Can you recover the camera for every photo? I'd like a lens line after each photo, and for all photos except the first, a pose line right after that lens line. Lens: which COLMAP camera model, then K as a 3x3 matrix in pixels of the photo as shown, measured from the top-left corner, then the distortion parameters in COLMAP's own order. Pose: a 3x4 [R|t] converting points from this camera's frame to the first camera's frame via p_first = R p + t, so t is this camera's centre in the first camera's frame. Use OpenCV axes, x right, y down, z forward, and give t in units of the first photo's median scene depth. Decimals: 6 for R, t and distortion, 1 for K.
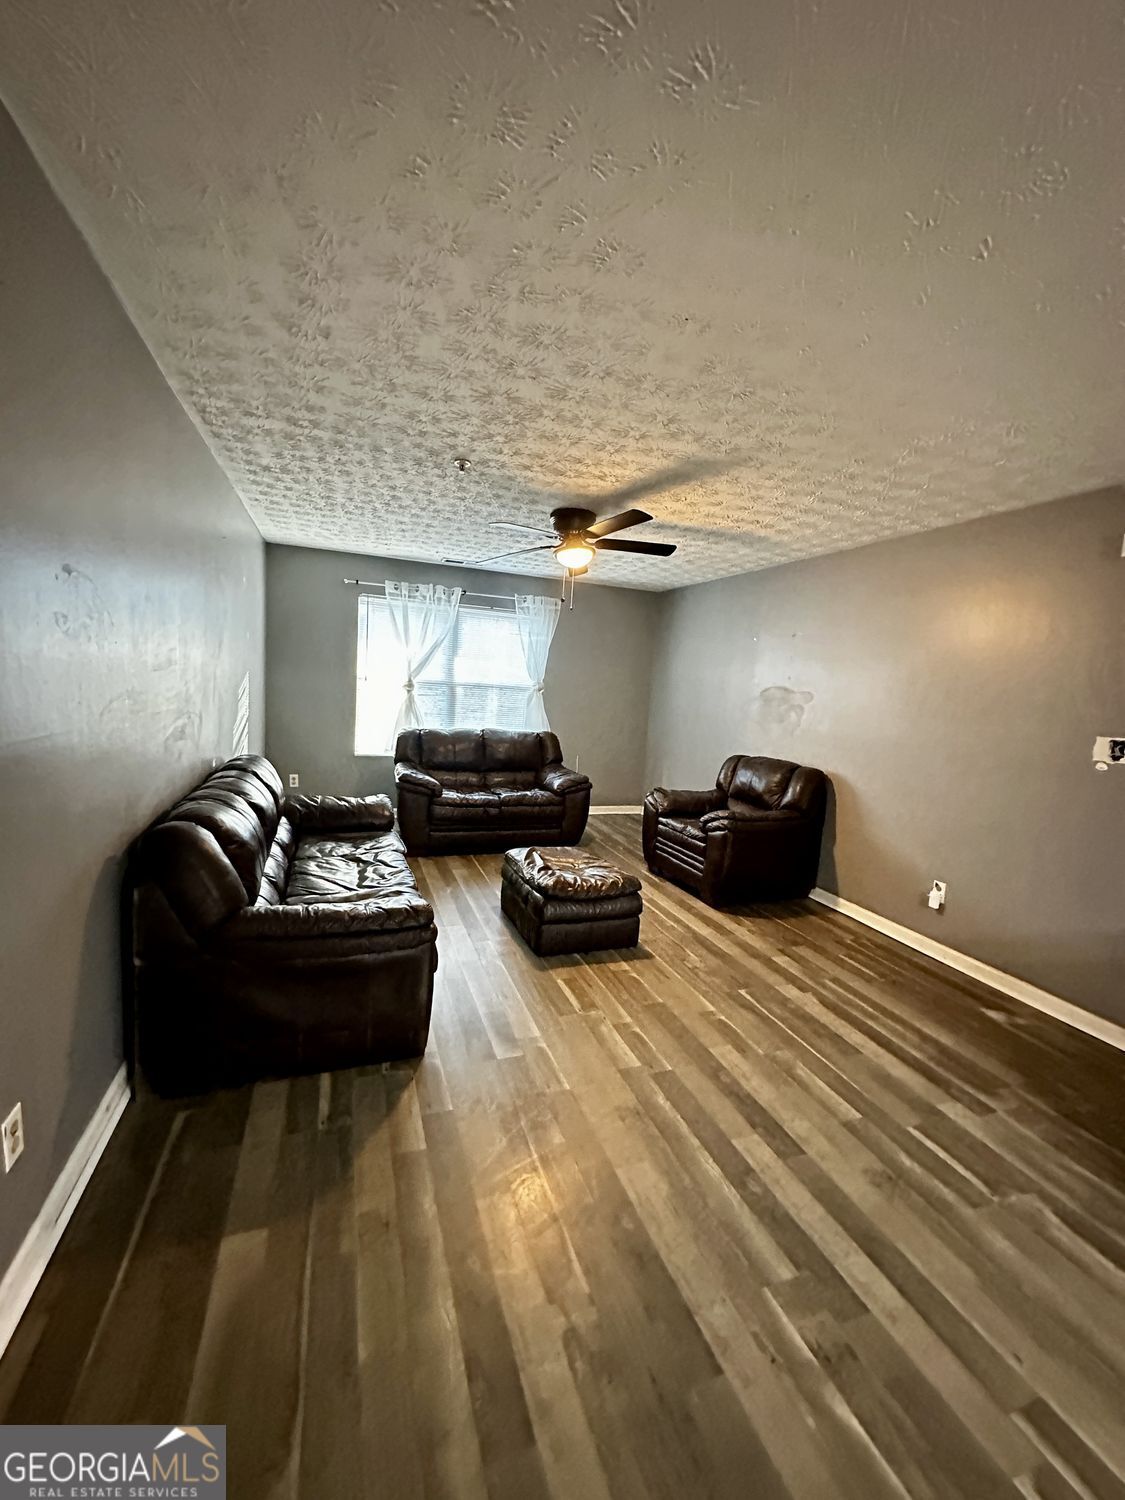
lens RADIAL K [[603.7, 0, 562.5], [0, 603.7, 750.0], [0, 0, 1]] dist [-0.000908, -0.000049]
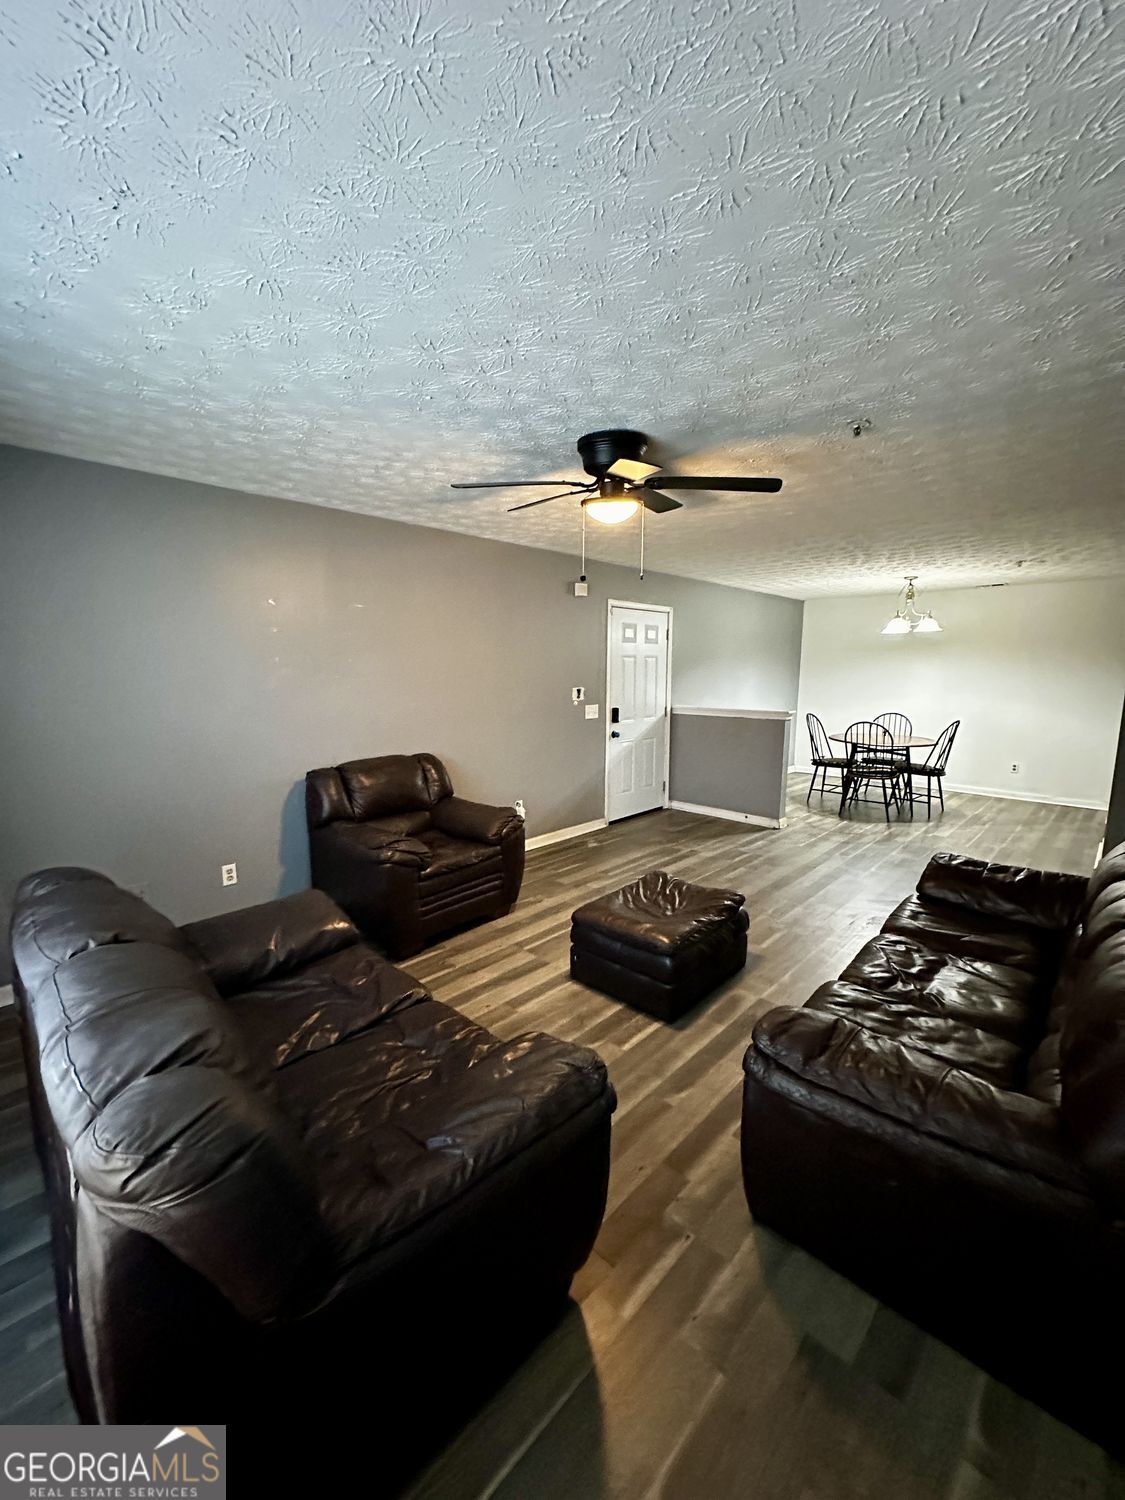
lens RADIAL K [[603.7, 0, 562.5], [0, 603.7, 750.0], [0, 0, 1]] dist [-0.000908, -0.000049]
pose [[-0.443061, -0.190747, 0.875964, -0.783615], [0.069440, 0.966865, 0.245664, -0.290577], [-0.893798, 0.169671, -0.415134, 1.786652]]
